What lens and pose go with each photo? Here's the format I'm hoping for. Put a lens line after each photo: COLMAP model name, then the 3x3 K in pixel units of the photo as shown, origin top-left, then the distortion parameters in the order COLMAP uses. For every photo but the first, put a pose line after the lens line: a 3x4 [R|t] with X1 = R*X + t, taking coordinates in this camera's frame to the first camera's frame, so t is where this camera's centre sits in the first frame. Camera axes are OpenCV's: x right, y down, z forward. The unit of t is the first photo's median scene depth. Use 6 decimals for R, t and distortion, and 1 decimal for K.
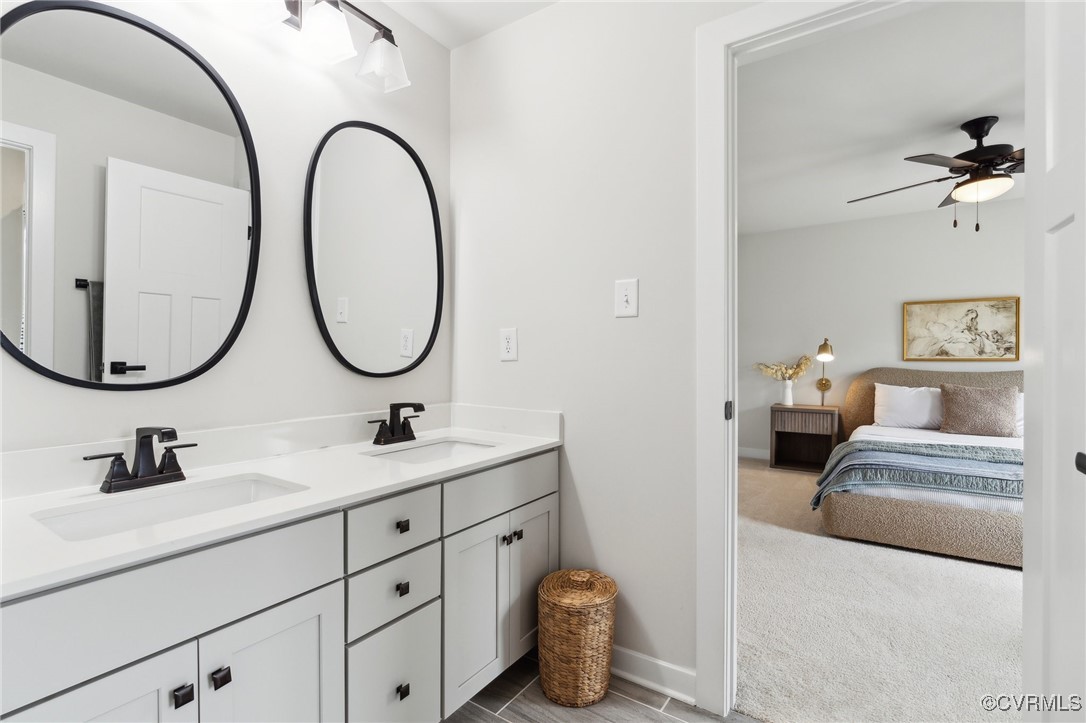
lens RADIAL K [[507.4, 0, 518.7], [0, 507.4, 364.7], [0, 0, 1]] dist [-0.000633, 0.000112]
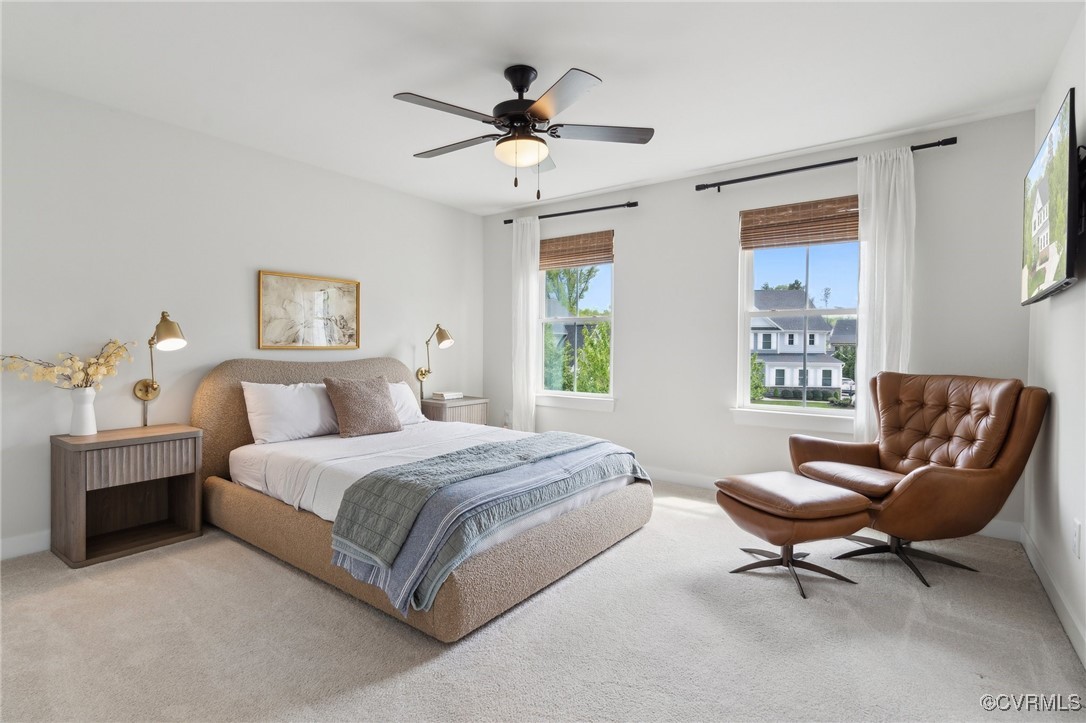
lens RADIAL K [[521.6, 0, 530.3], [0, 521.6, 358.6], [0, 0, 1]] dist [-0.004132, 0.000933]
pose [[0.026038, -0.022877, 0.999399, 0.009344], [0.008884, 0.999704, 0.022652, -0.008015], [-0.999621, 0.008289, 0.026234, 0.617652]]
